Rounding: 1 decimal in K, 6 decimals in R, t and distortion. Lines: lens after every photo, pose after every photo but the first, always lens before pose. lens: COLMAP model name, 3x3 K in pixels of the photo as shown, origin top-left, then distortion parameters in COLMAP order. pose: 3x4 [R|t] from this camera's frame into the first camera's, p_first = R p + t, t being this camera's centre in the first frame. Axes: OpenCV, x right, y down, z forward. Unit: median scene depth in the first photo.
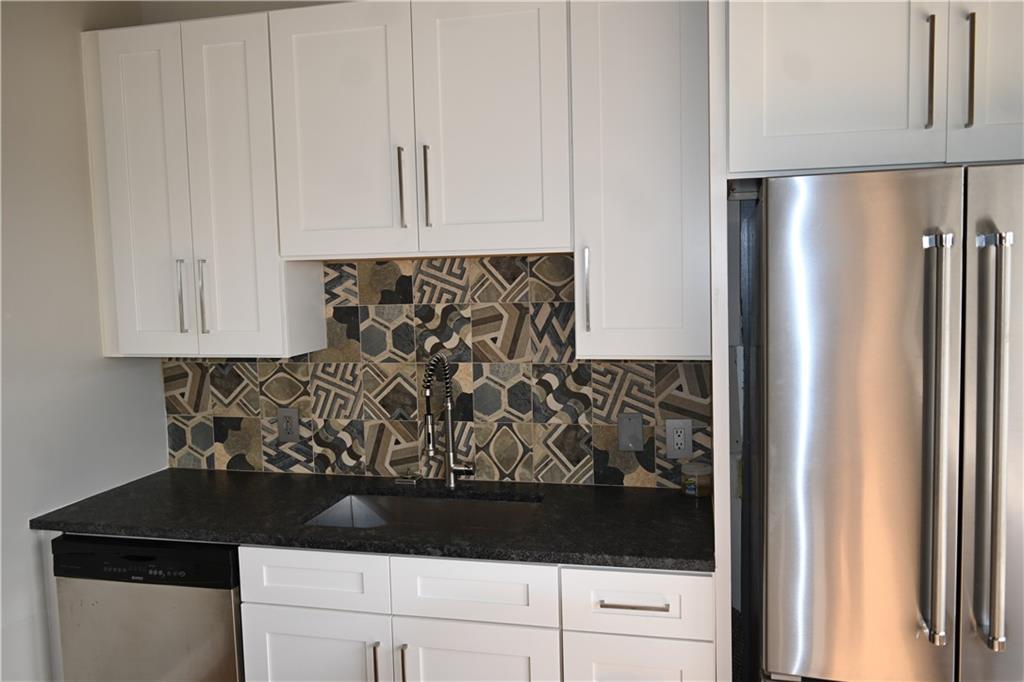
lens RADIAL K [[794.3, 0, 513.5], [0, 794.3, 339.5], [0, 0, 1]] dist [-0.017455, 0.006454]
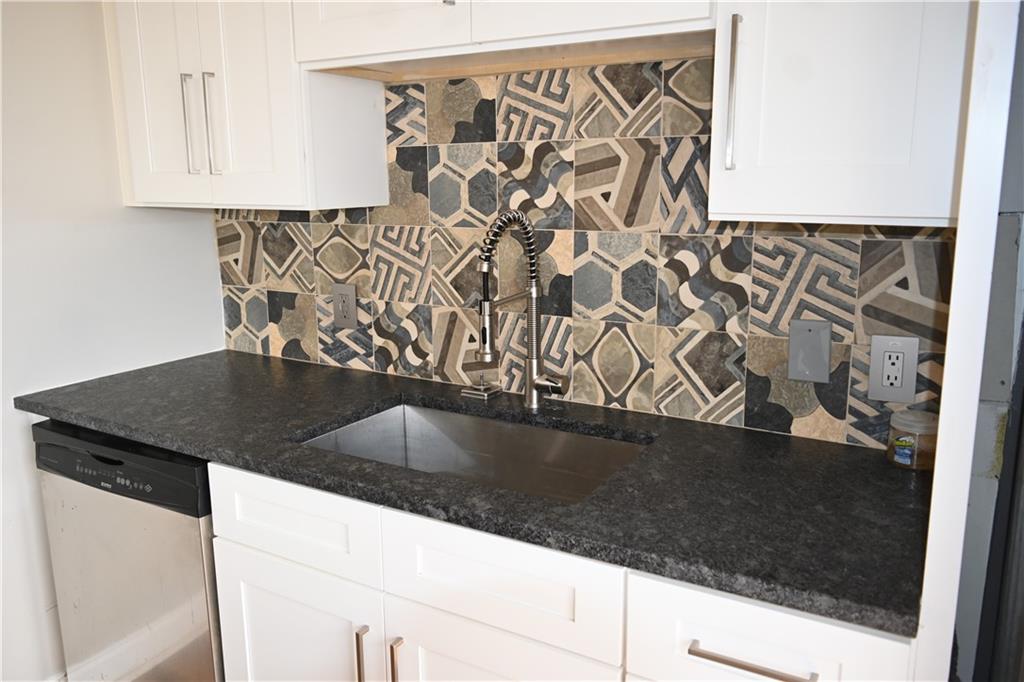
lens RADIAL K [[794.3, 0, 509.5], [0, 794.3, 341.9], [0, 0, 1]] dist [-0.017455, 0.006454]
pose [[0.954174, 0.077896, -0.288935, 0.098491], [-0.041238, 0.990542, 0.130863, 0.037235], [0.296396, -0.112951, 0.948362, 0.335359]]
